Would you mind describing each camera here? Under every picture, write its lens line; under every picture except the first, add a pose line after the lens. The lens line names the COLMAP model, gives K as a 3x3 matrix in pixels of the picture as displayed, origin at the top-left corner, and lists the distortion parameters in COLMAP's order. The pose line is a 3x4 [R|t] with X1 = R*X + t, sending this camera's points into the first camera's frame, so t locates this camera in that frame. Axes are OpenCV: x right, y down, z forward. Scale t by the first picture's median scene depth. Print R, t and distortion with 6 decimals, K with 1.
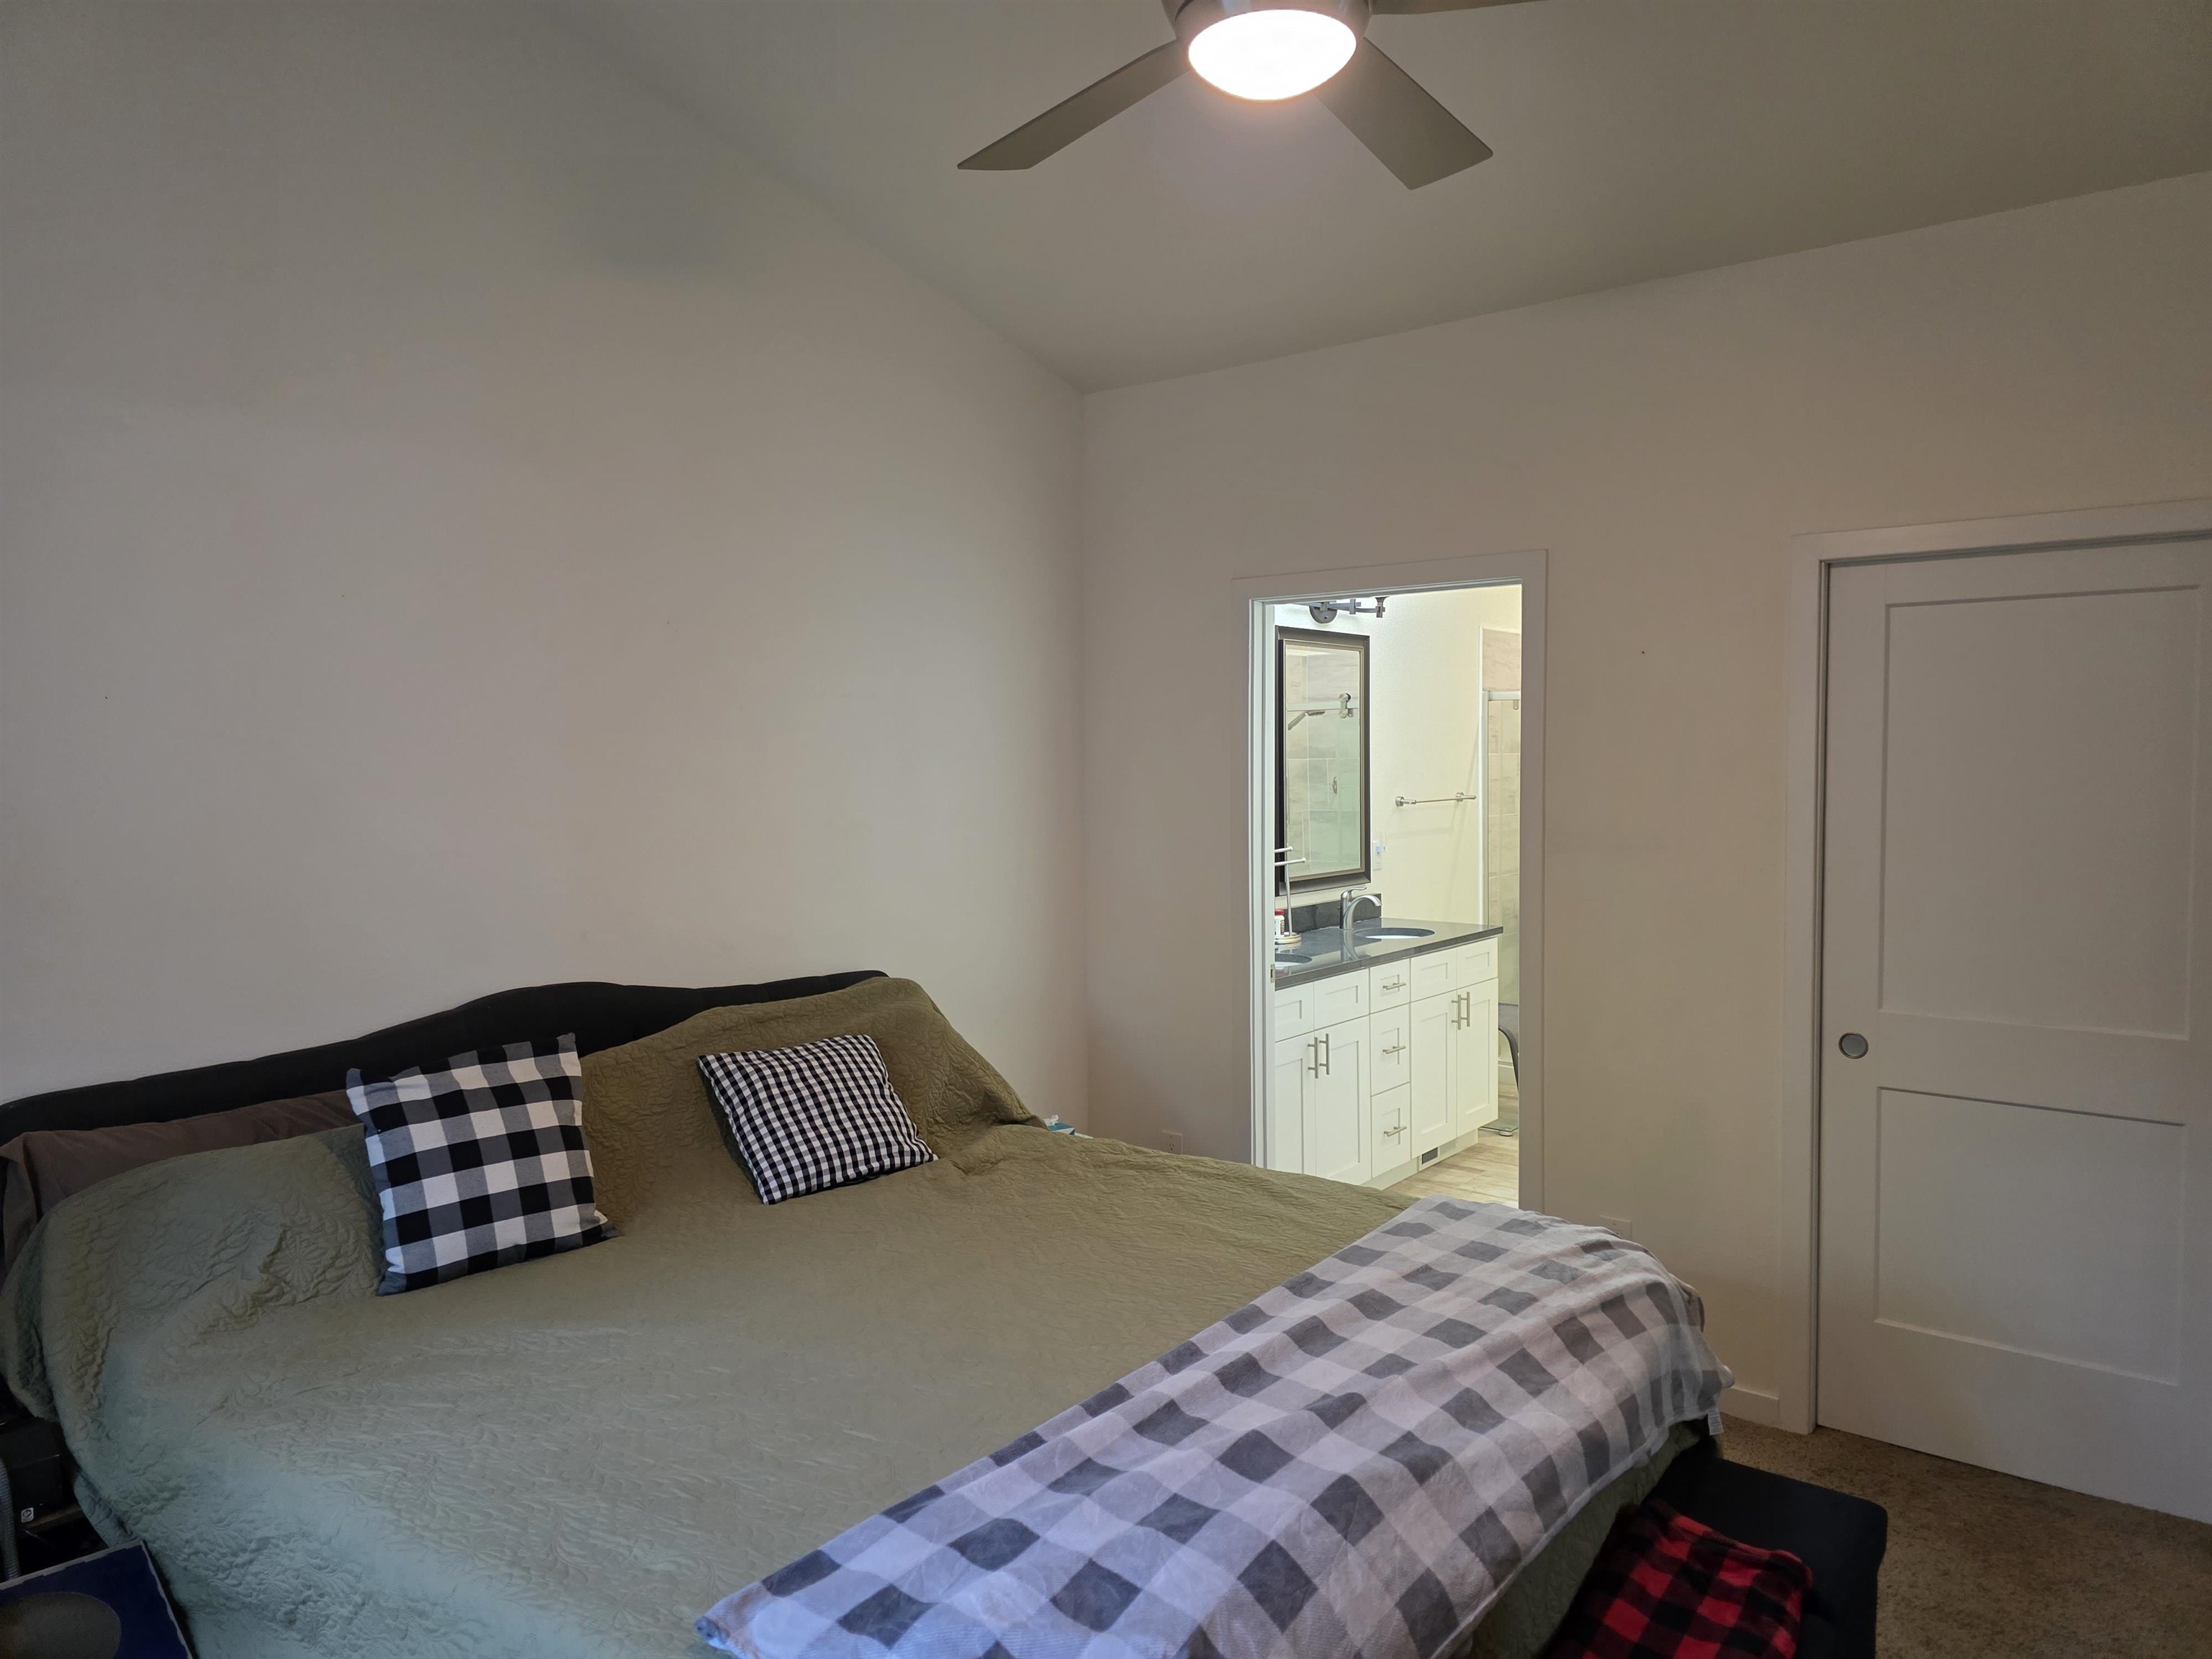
lens RADIAL K [[1502.0, 0, 1104.7], [0, 1502.0, 825.4], [0, 0, 1]] dist [0.035503, 0.000017]
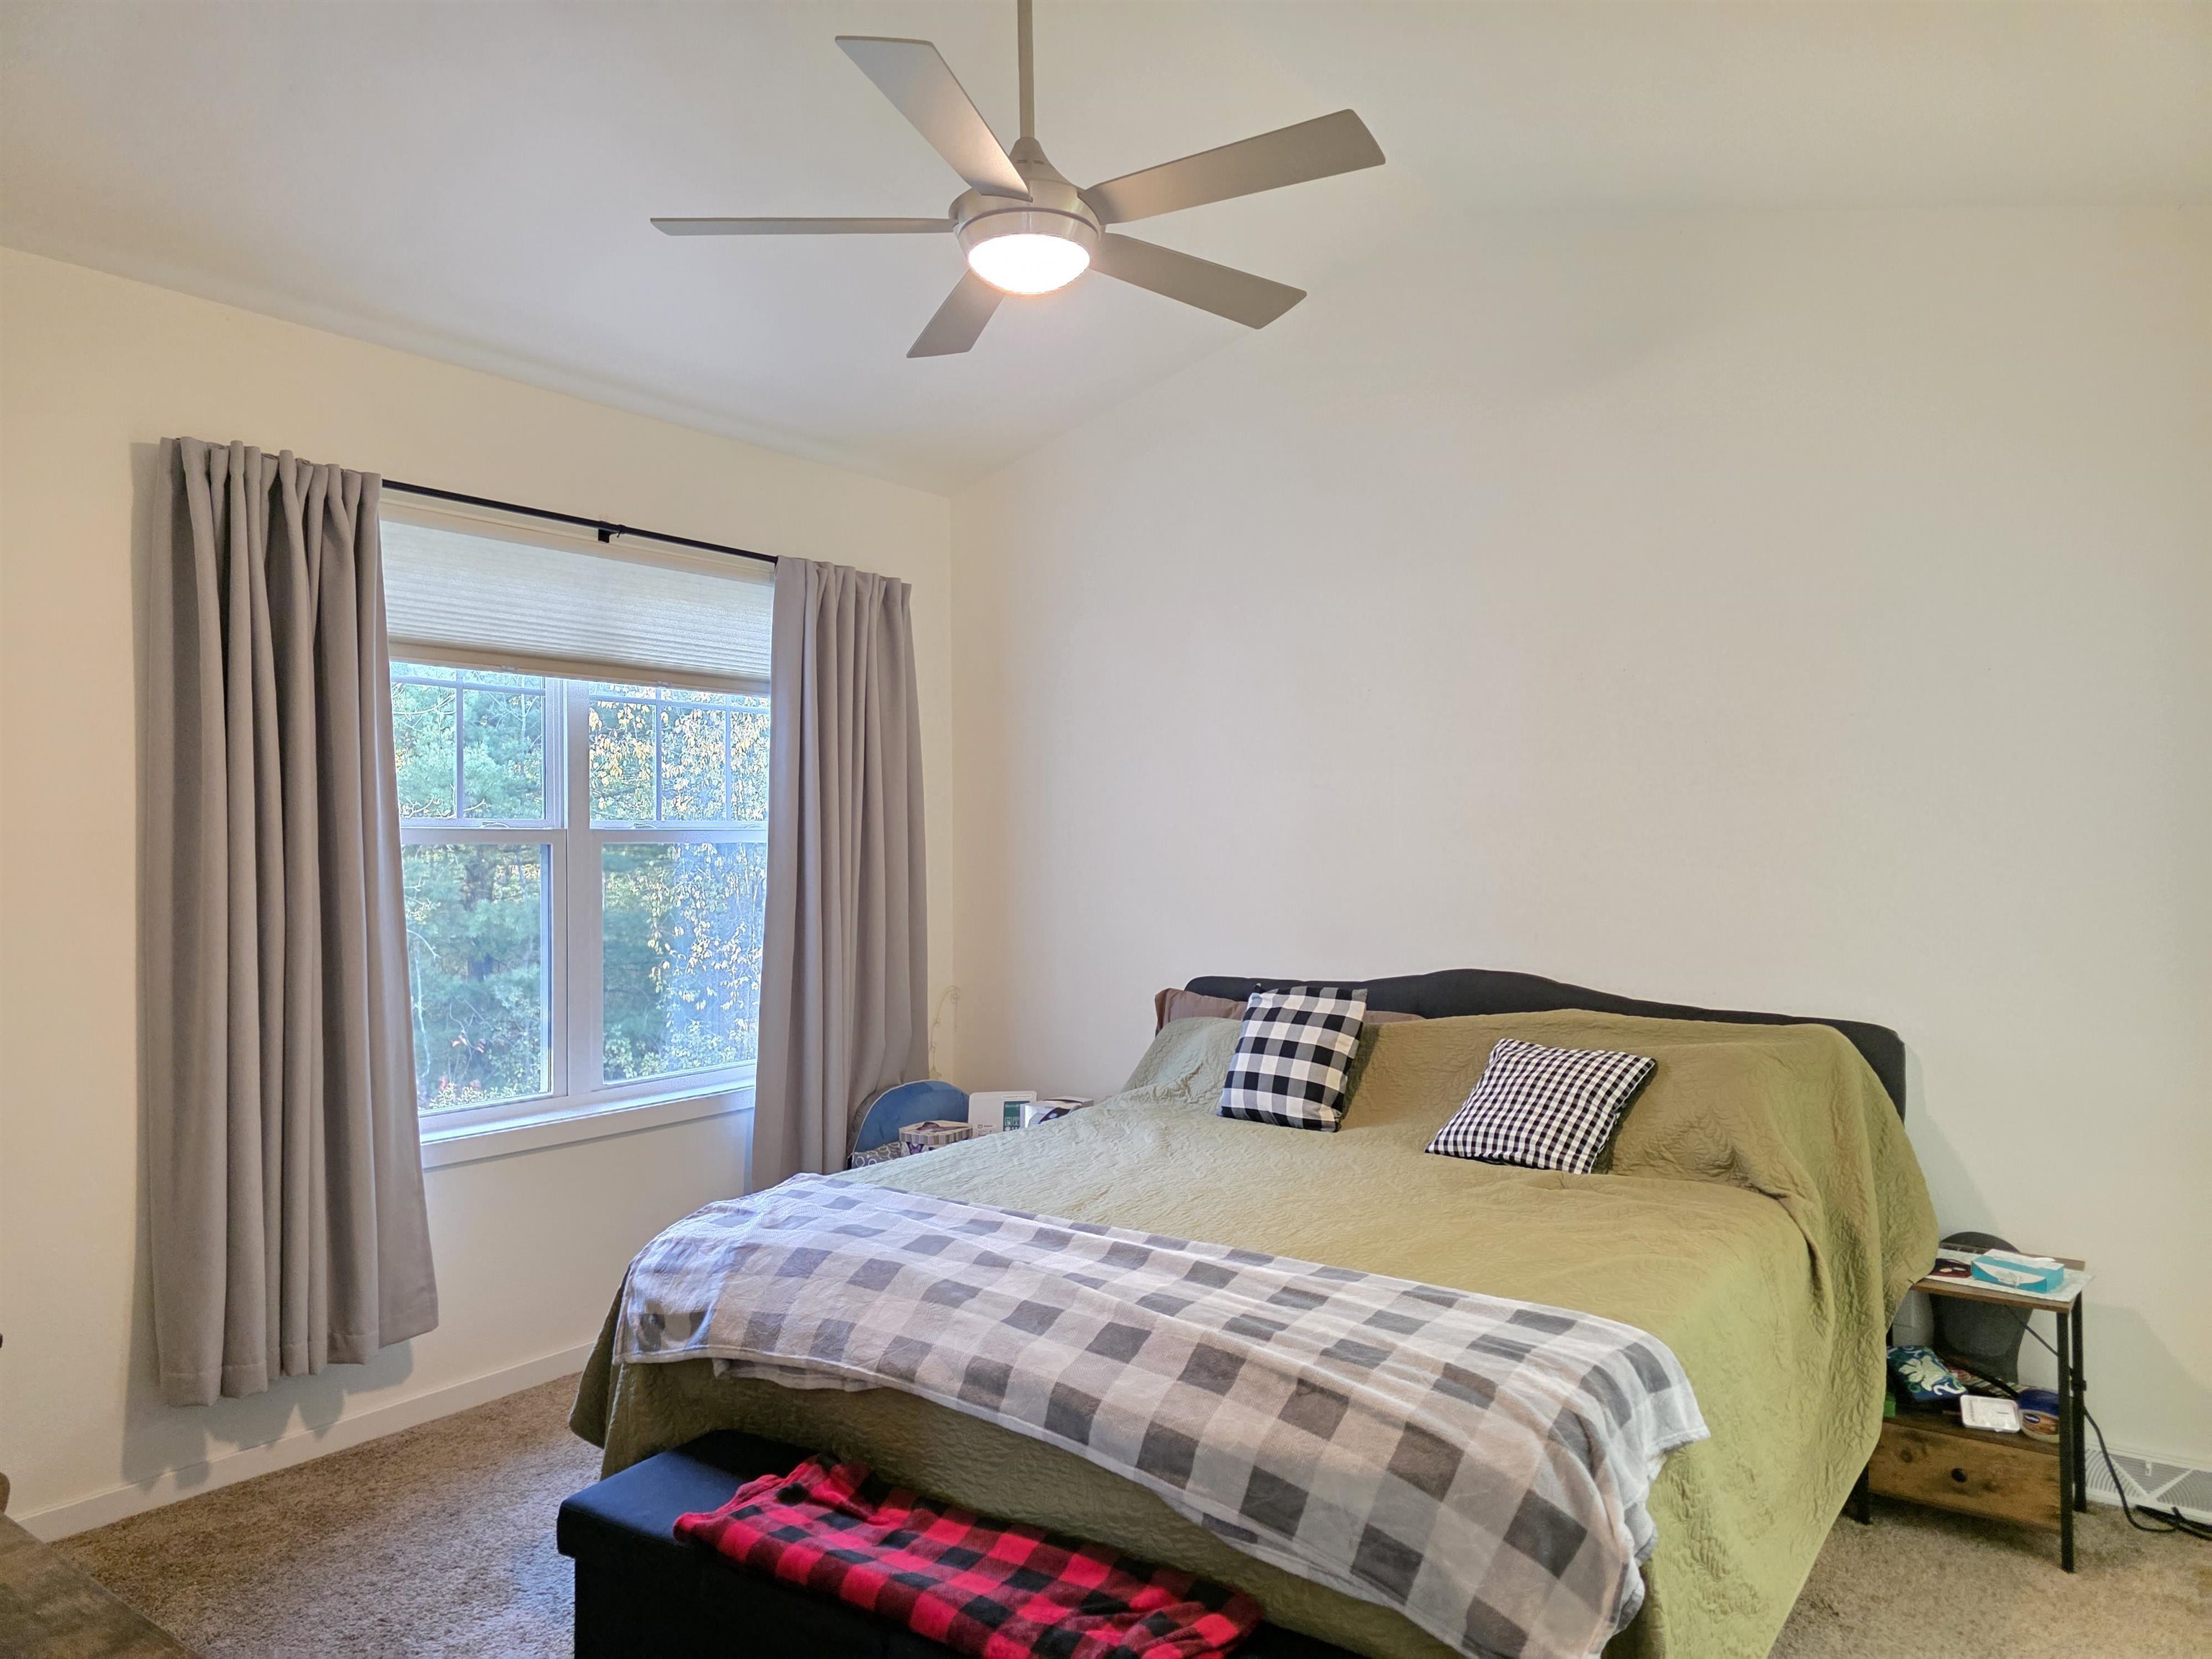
lens RADIAL K [[1502.0, 0, 1105.8], [0, 1502.0, 833.9], [0, 0, 1]] dist [0.035503, 0.000017]
pose [[0.021906, 0.002524, -0.999757, 1.169955], [-0.048484, 0.998823, 0.001459, 0.006979], [0.998584, 0.048441, 0.022002, 0.837102]]
